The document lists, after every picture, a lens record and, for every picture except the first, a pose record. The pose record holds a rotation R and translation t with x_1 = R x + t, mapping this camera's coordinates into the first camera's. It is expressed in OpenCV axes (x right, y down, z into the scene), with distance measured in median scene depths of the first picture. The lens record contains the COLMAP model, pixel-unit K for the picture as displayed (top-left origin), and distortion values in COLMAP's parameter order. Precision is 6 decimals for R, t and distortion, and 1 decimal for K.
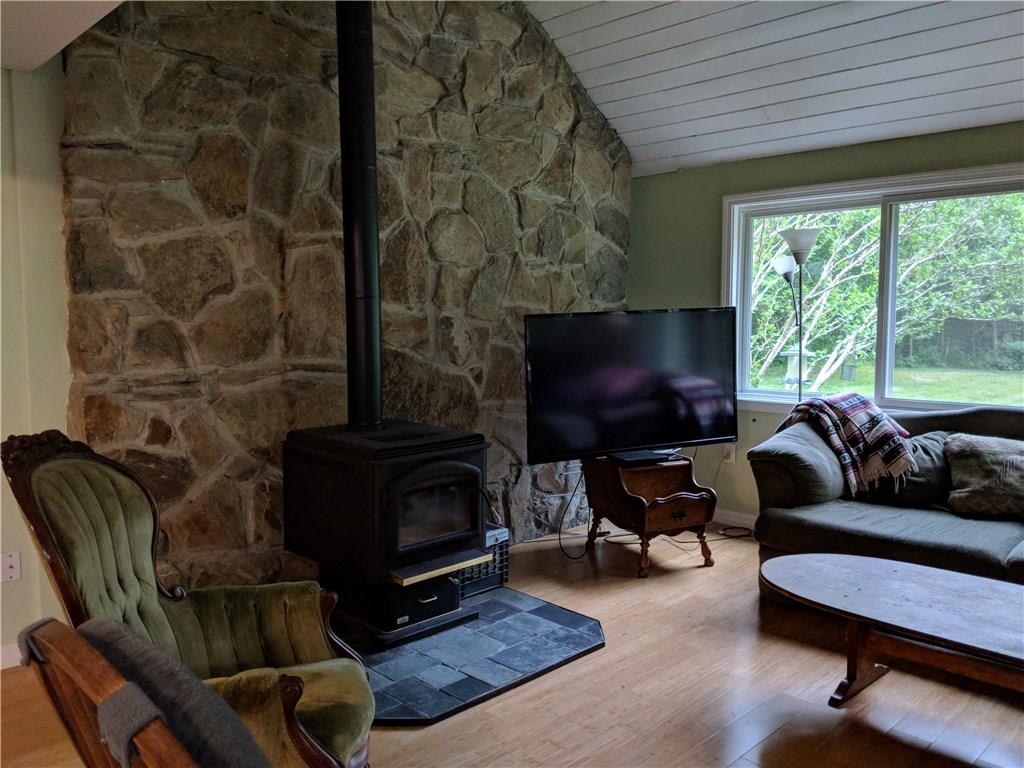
lens RADIAL K [[819.7, 0, 512.3], [0, 819.7, 375.1], [0, 0, 1]] dist [0.108602, -0.205965]
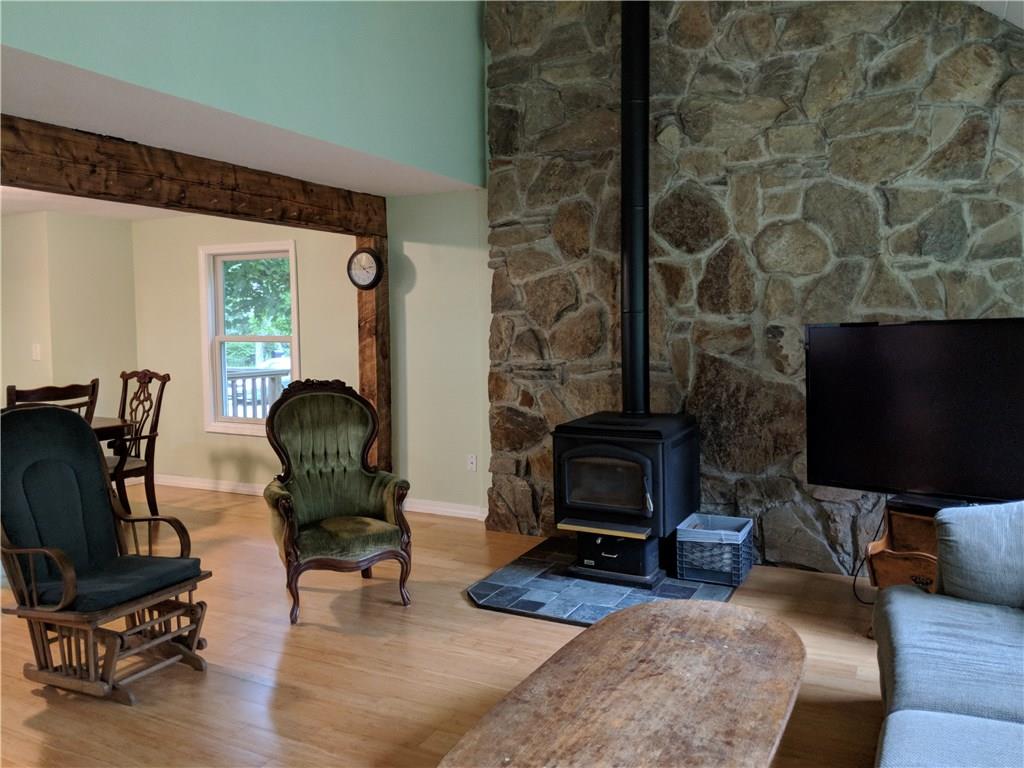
lens RADIAL K [[819.7, 0, 512.3], [0, 819.7, 375.1], [0, 0, 1]] dist [0.108602, -0.205965]
pose [[0.312552, 0.066135, -0.947596, 0.863466], [-0.061346, 0.996896, 0.049342, -0.043701], [0.947918, 0.042709, 0.315639, 0.390521]]
